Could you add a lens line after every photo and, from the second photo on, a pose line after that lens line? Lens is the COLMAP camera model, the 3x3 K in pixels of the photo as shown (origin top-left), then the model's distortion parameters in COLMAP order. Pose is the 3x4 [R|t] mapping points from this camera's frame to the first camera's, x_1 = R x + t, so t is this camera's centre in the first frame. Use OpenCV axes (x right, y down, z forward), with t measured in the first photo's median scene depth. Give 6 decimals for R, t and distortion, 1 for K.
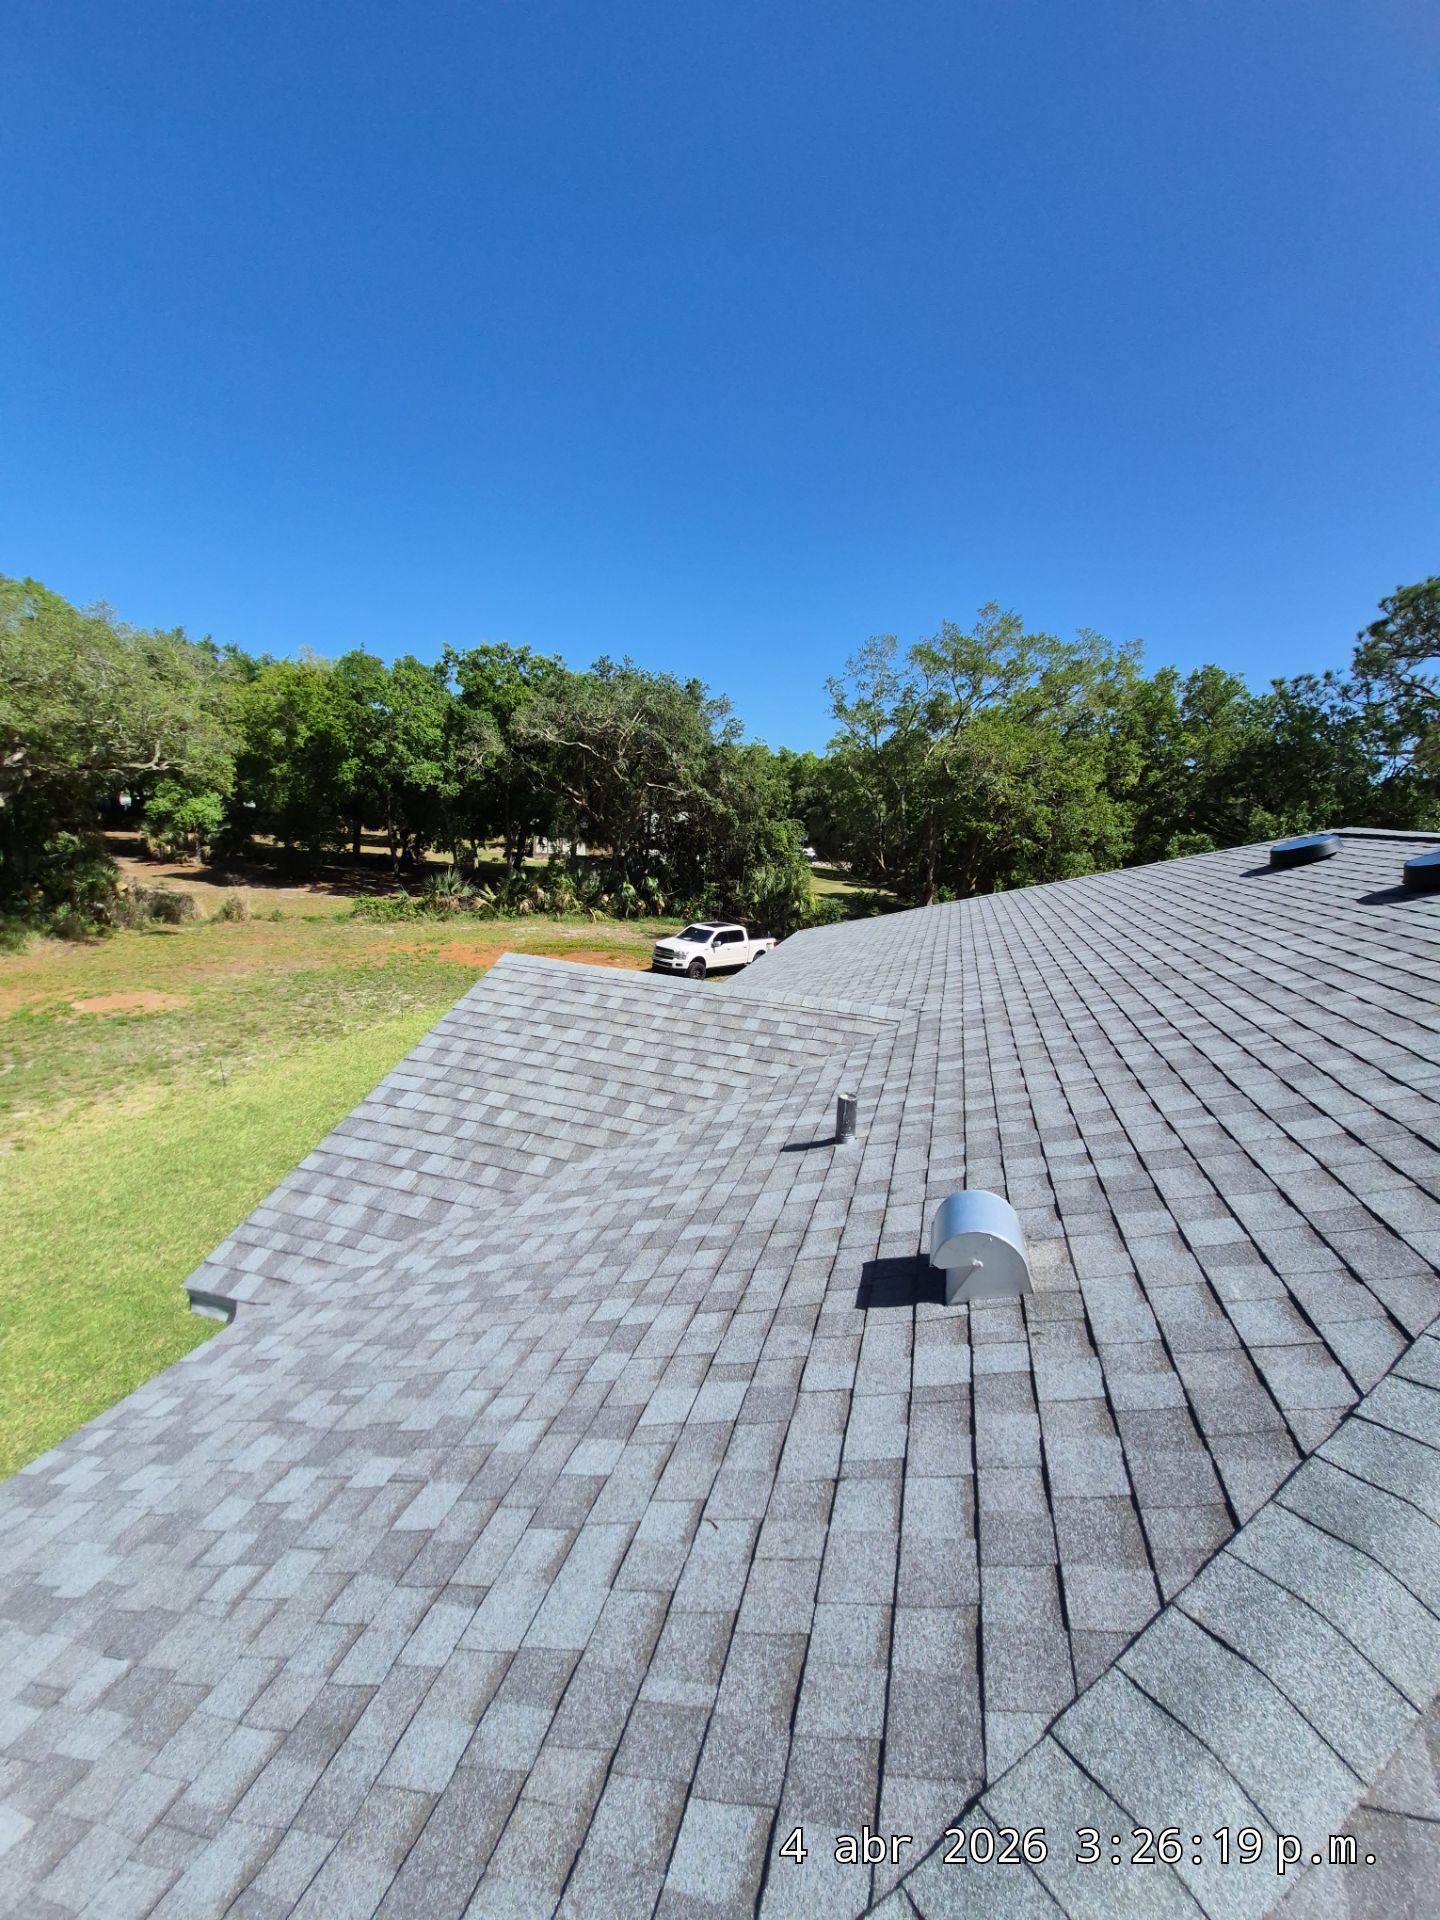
lens RADIAL K [[753.4, 0, 722.7], [0, 753.4, 965.4], [0, 0, 1]] dist [-0.006384, -0.008313]
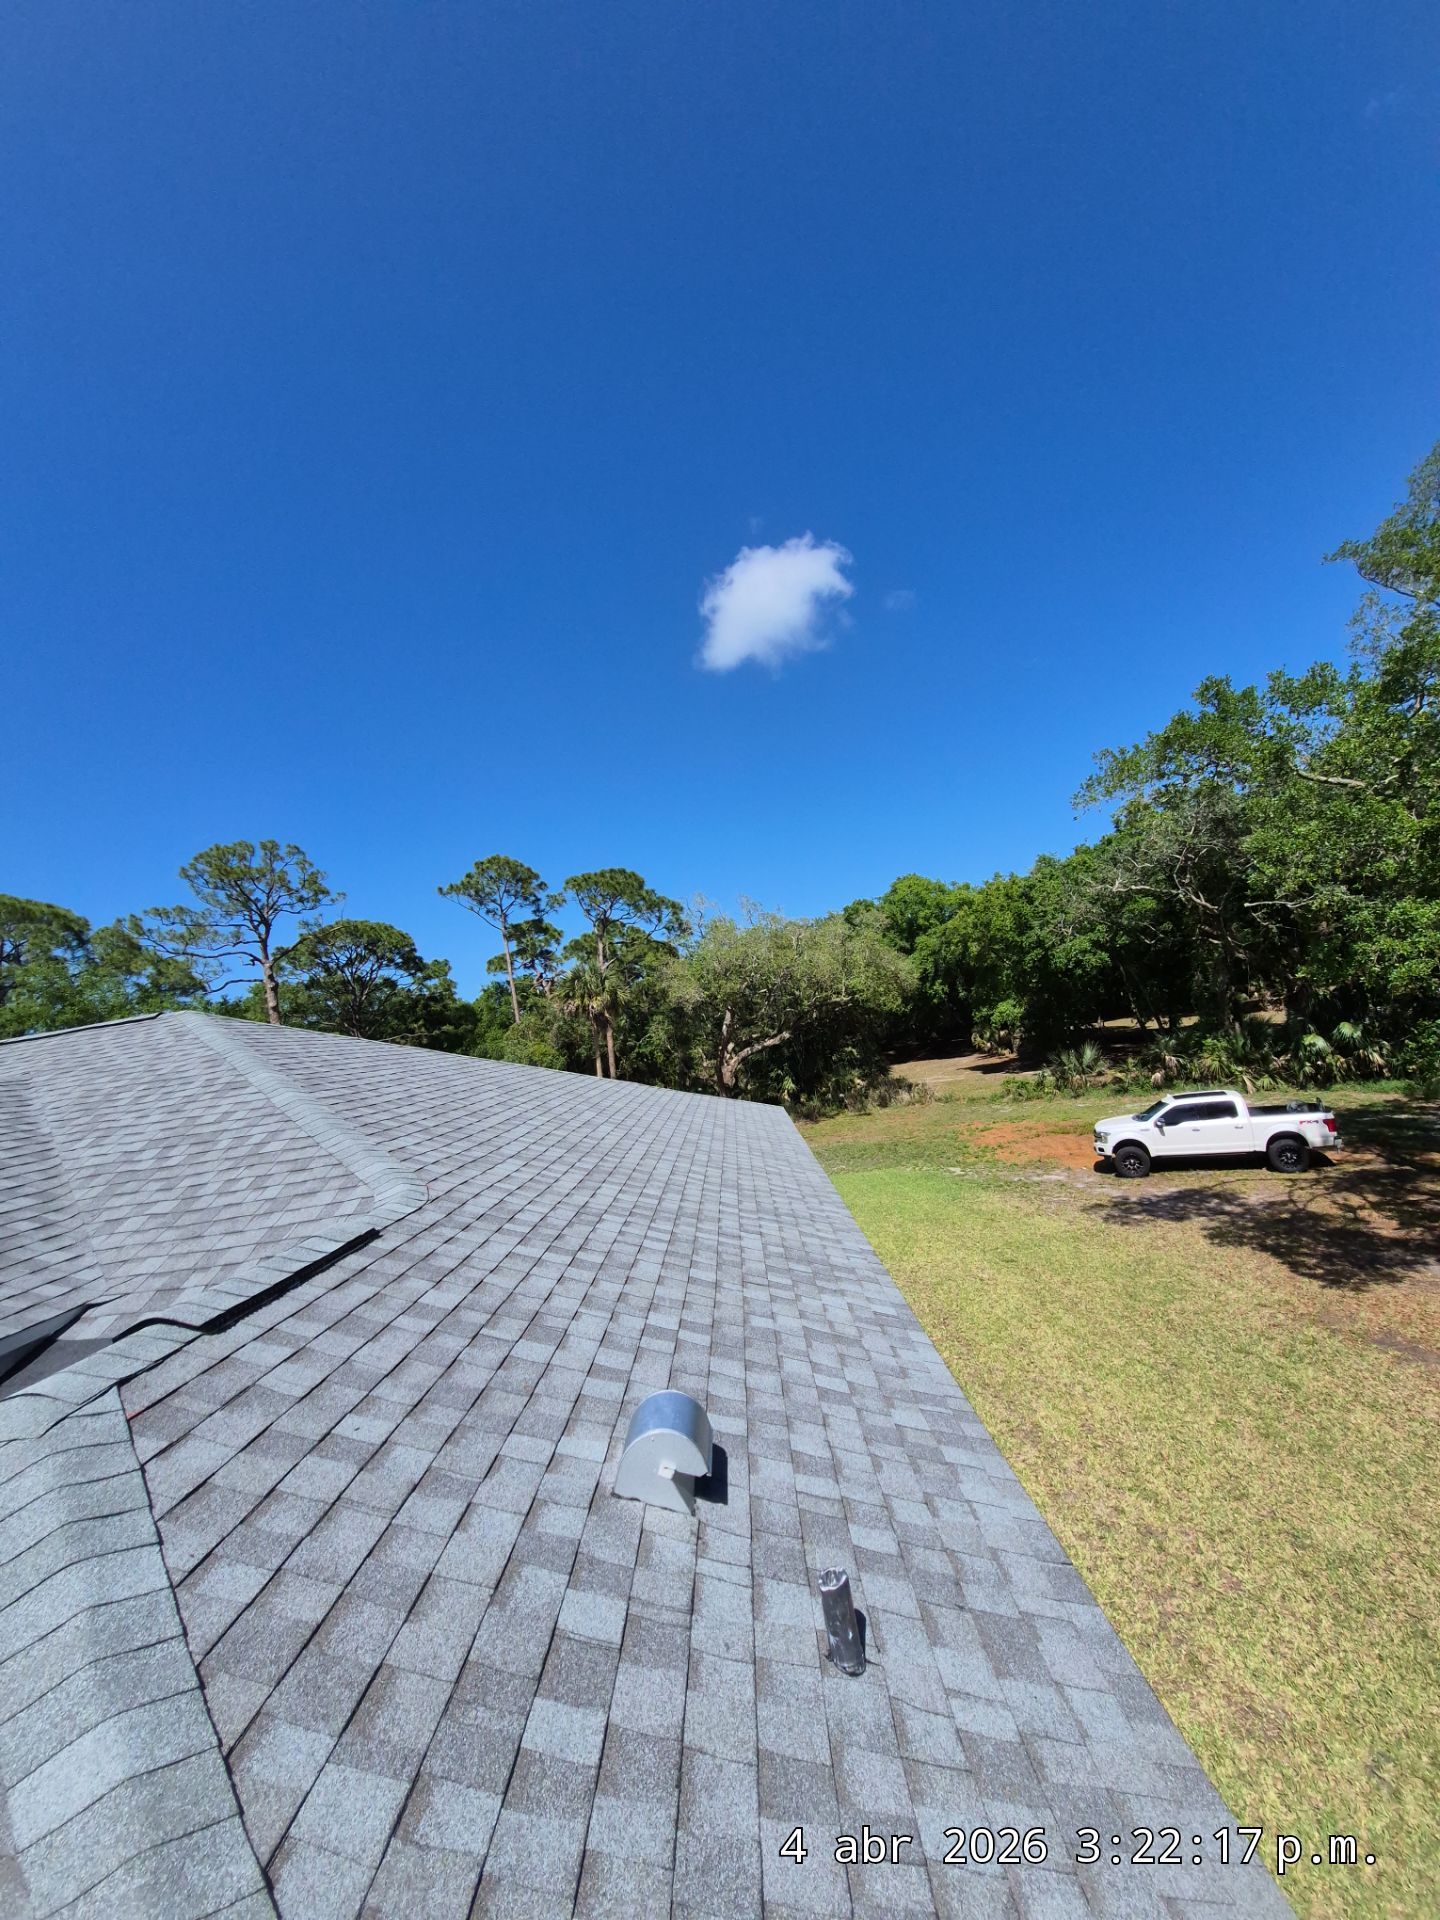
lens RADIAL K [[753.4, 0, 722.7], [0, 753.4, 965.4], [0, 0, 1]] dist [-0.006384, -0.008313]
pose [[0.252620, -0.194939, -0.947725, 0.426920], [-0.034650, 0.977043, -0.210205, -0.006914], [0.966945, 0.085940, 0.240066, 0.294511]]
